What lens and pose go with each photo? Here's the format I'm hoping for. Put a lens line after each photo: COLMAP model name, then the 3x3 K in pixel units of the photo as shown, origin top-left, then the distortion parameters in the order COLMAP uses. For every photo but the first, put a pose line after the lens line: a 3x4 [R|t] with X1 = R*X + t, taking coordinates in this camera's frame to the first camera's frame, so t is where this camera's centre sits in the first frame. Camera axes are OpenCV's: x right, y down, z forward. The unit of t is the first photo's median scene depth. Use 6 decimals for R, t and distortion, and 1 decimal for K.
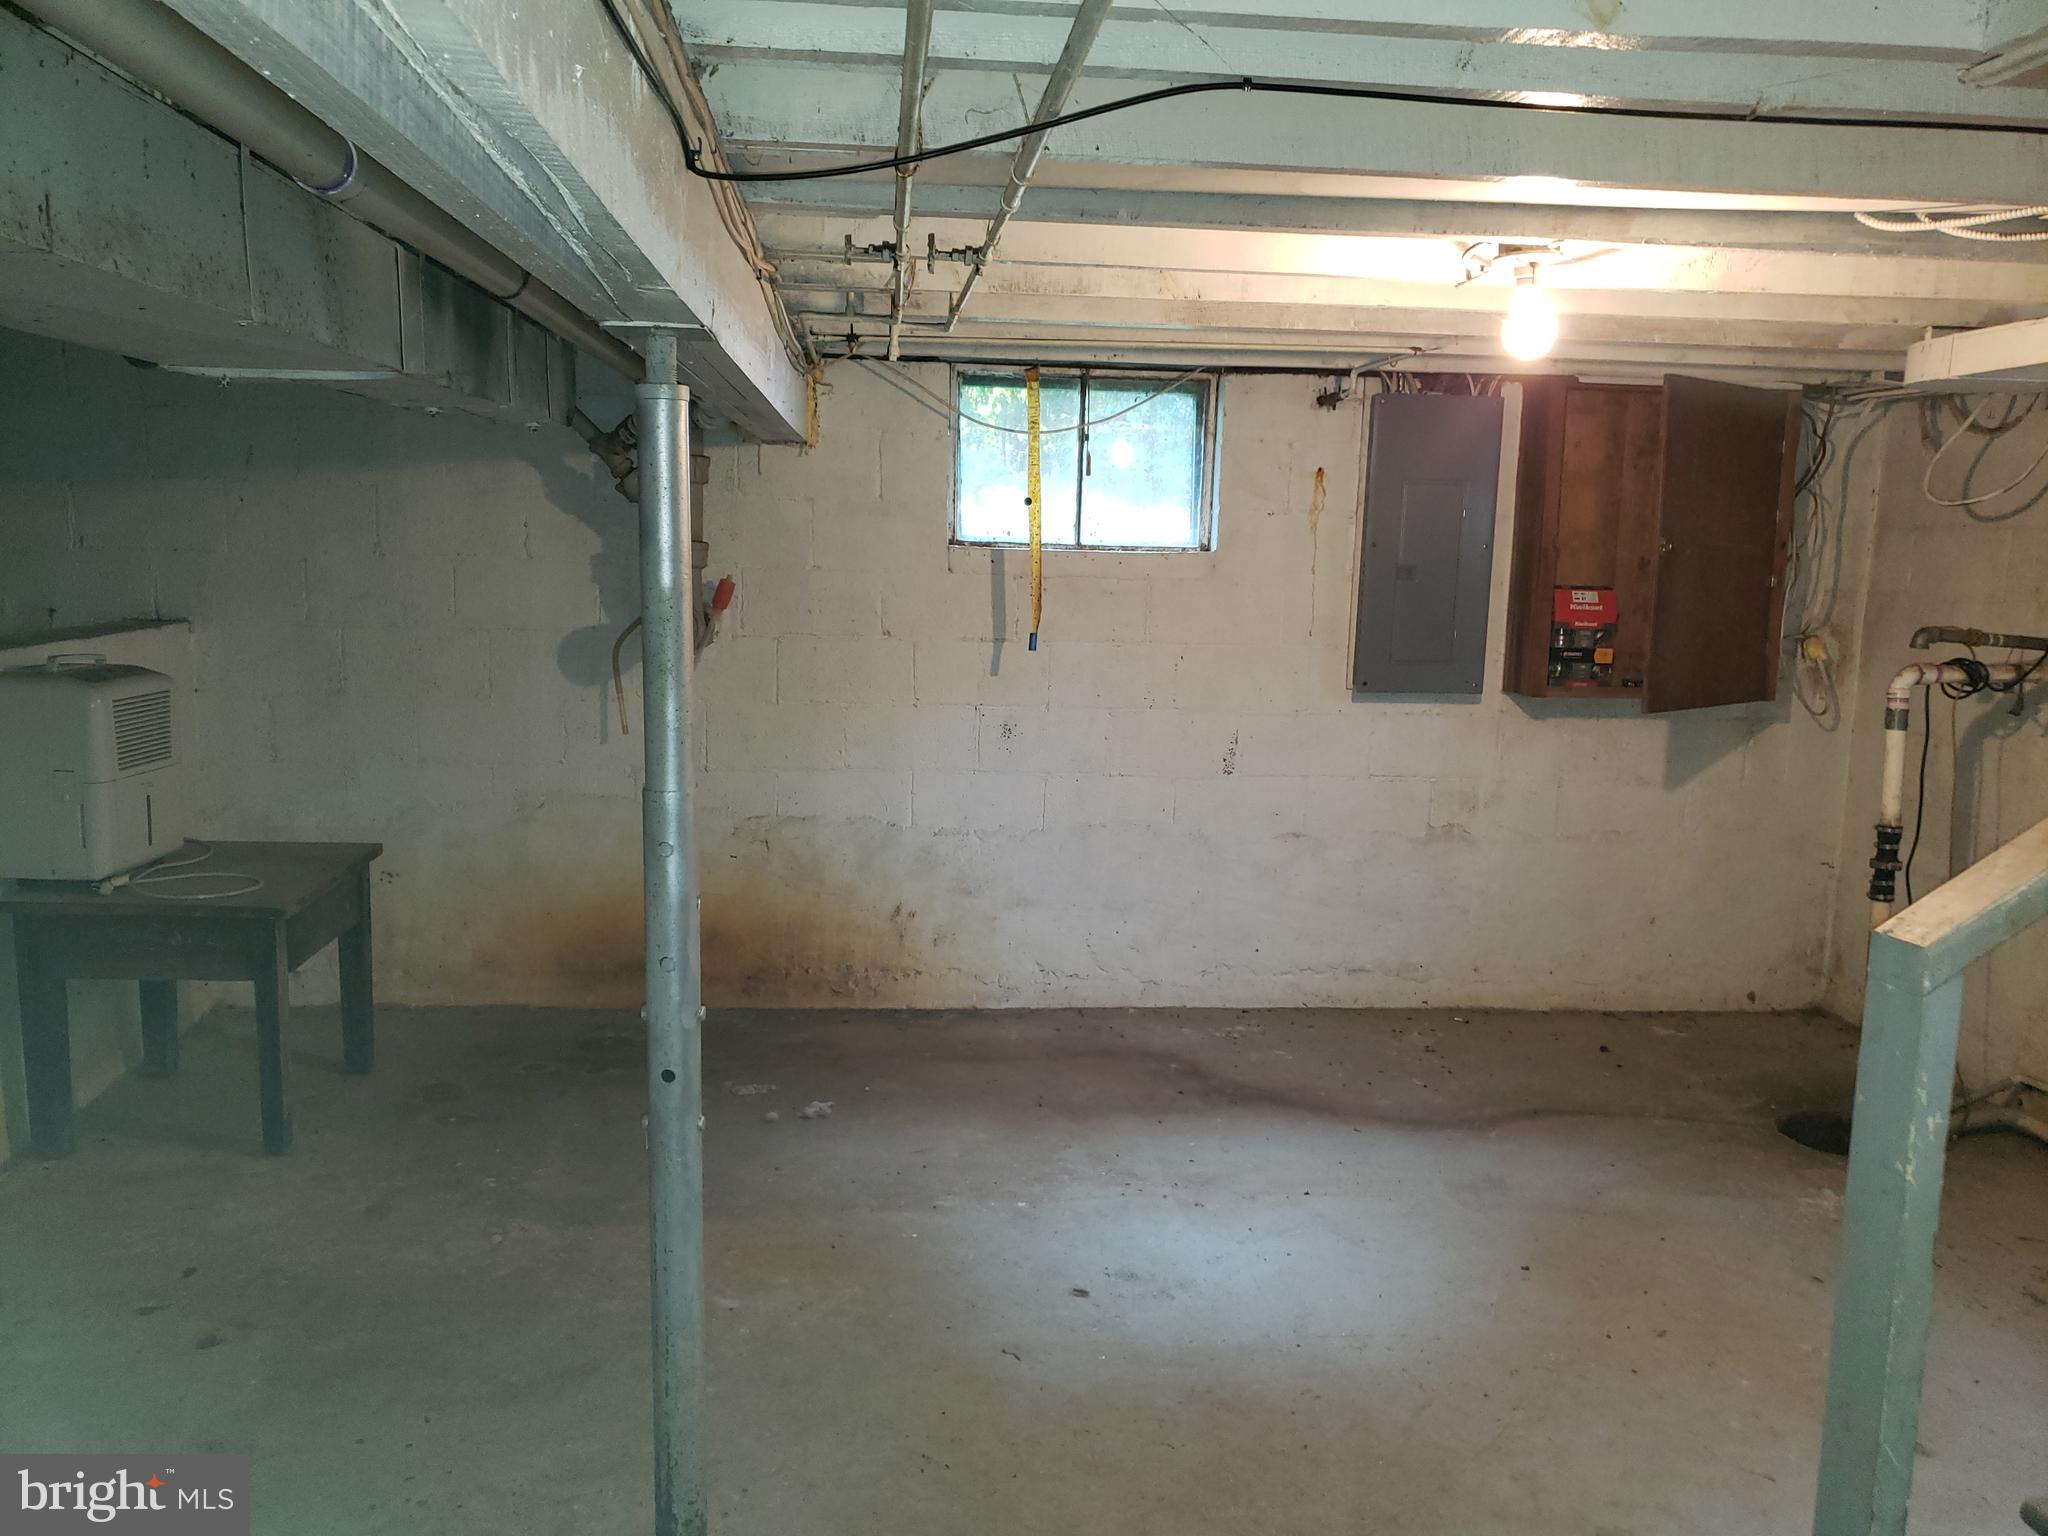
lens RADIAL K [[1595.4, 0, 1018.6], [0, 1595.4, 775.2], [0, 0, 1]] dist [0.155559, -0.258076]
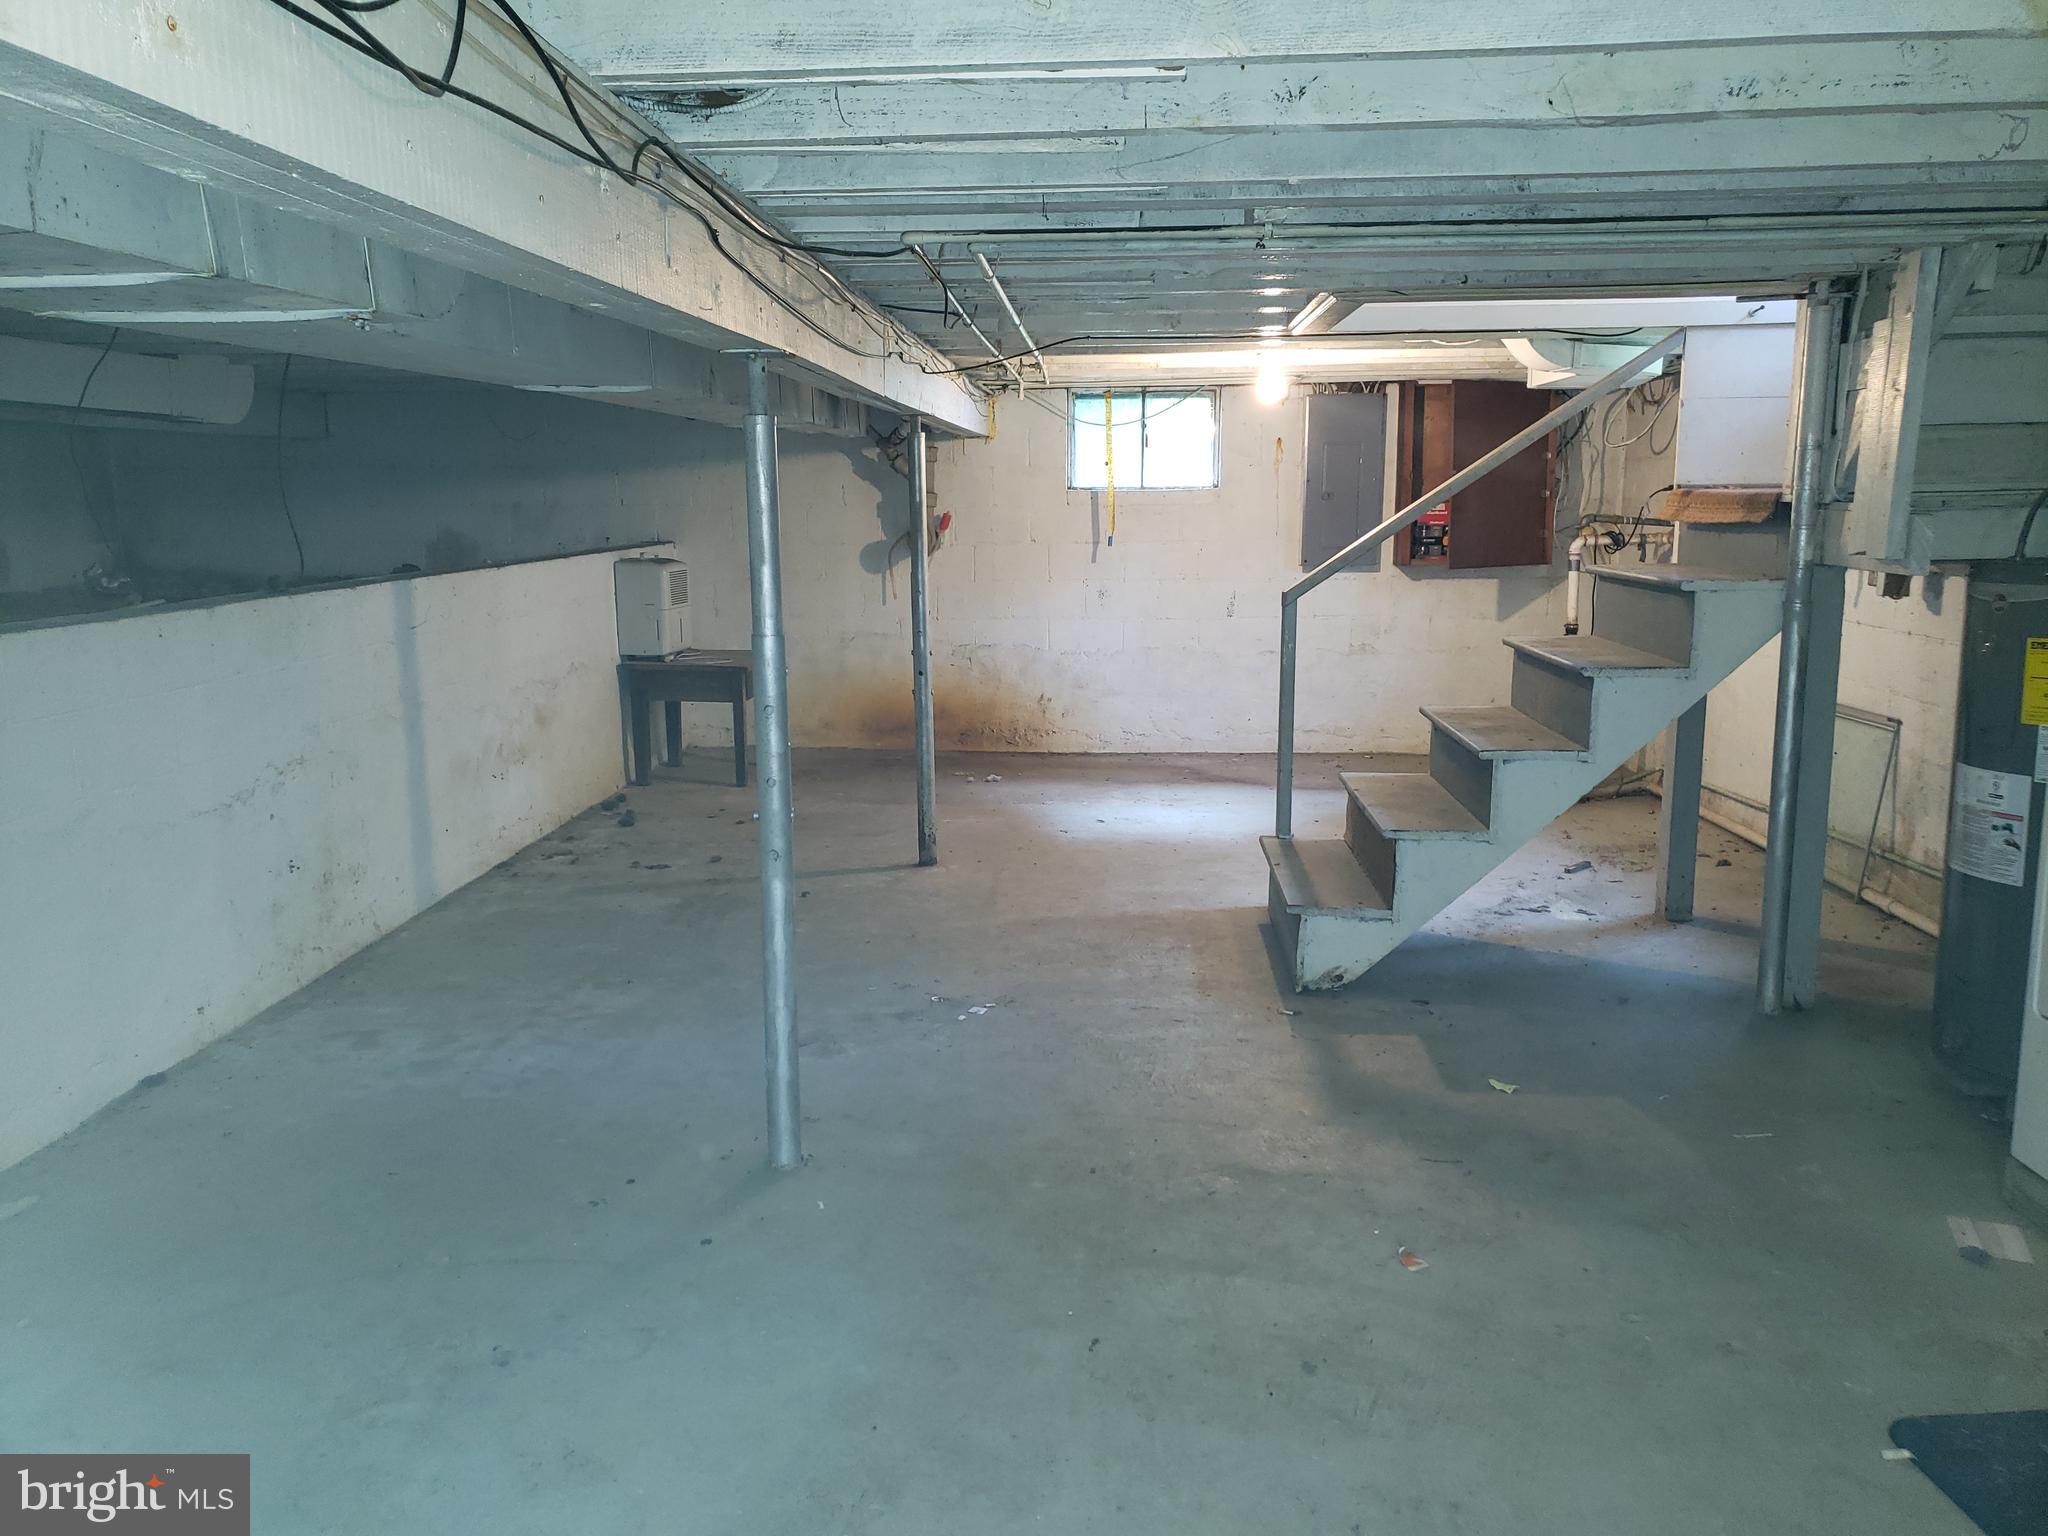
lens RADIAL K [[1566.7, 0, 1010.0], [0, 1566.7, 768.4], [0, 0, 1]] dist [0.225657, -0.239117]
pose [[0.988880, -0.004197, -0.148656, 0.152781], [0.008158, 0.999627, 0.026048, 0.120701], [0.148491, -0.026971, 0.988546, -0.759891]]
